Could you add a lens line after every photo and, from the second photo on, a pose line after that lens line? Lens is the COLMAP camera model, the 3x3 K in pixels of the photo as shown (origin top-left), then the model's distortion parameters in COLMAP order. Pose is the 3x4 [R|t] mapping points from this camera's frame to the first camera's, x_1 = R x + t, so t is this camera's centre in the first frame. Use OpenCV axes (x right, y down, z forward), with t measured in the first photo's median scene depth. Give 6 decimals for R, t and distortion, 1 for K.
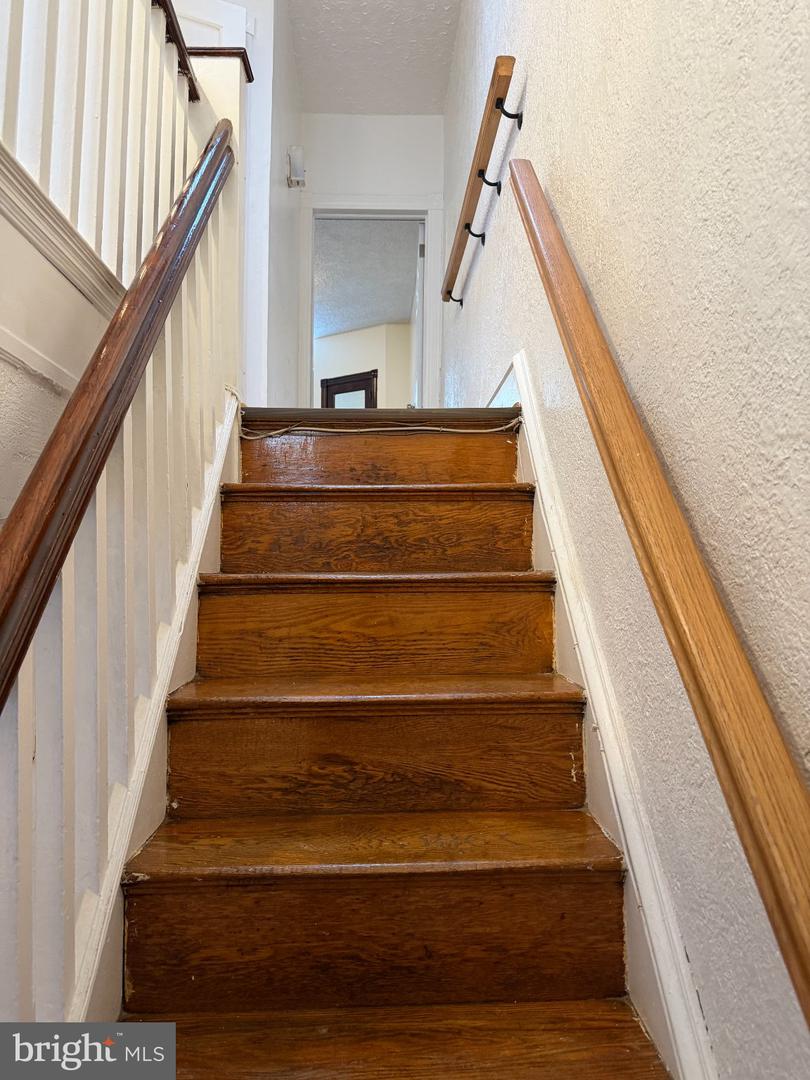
lens RADIAL K [[757.3, 0, 402.3], [0, 757.3, 536.4], [0, 0, 1]] dist [0.031409, -0.039218]
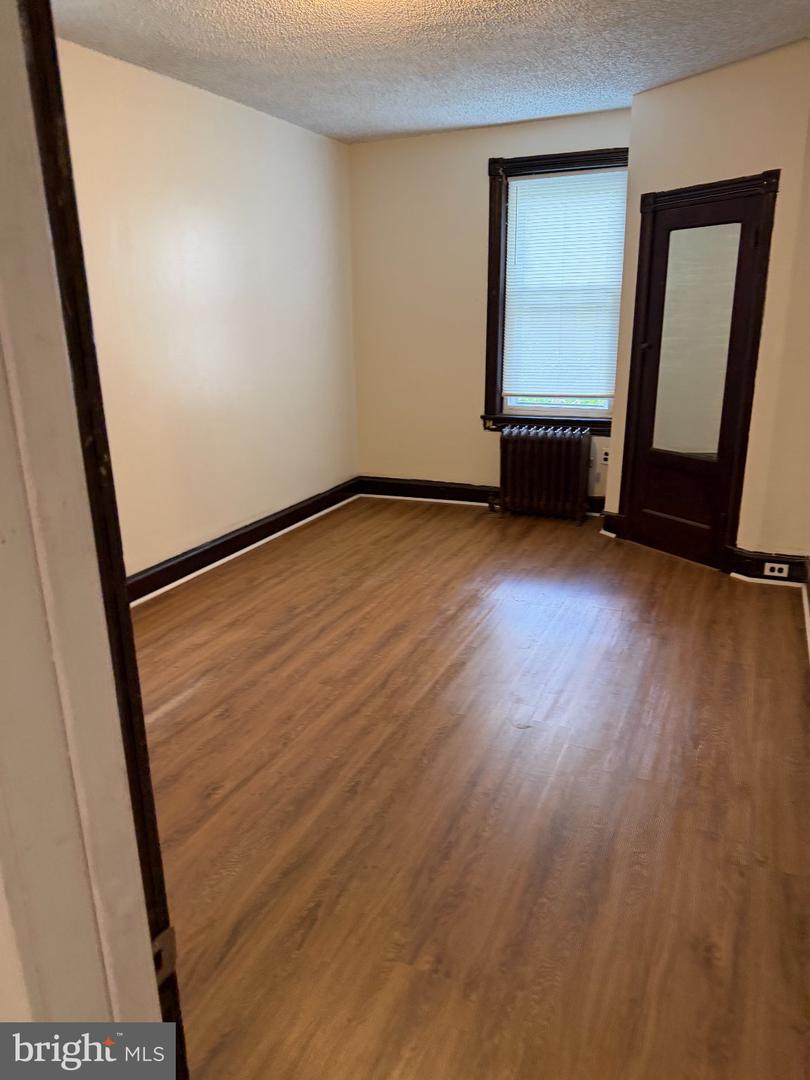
lens RADIAL K [[757.3, 0, 402.3], [0, 757.3, 536.4], [0, 0, 1]] dist [0.031409, -0.039218]
pose [[0.891714, 0.106012, -0.440008, -0.012500], [0.048195, 0.944413, 0.325211, -0.177938], [0.450026, -0.311201, 0.837037, 0.508669]]
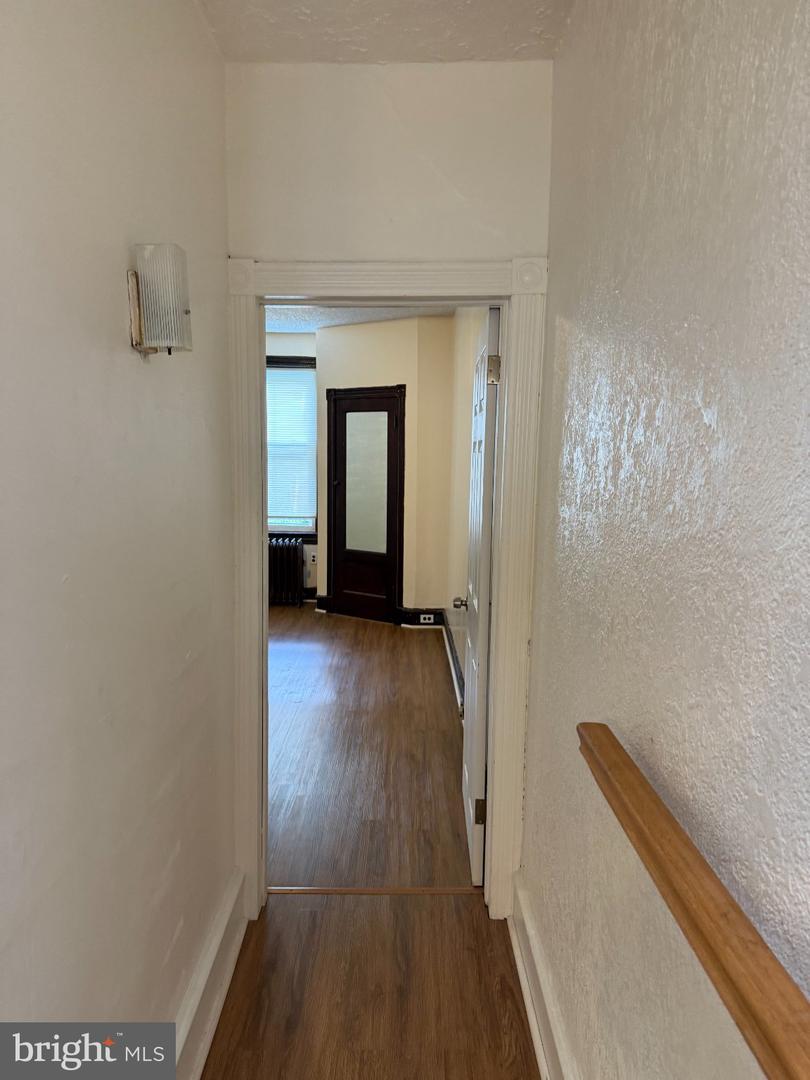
lens RADIAL K [[757.3, 0, 402.3], [0, 757.3, 536.4], [0, 0, 1]] dist [0.031409, -0.039218]
pose [[0.999136, 0.006518, -0.041052, -0.005871], [-0.000081, 0.987932, 0.154889, -0.190417], [0.041566, -0.154752, 0.987079, 0.285851]]
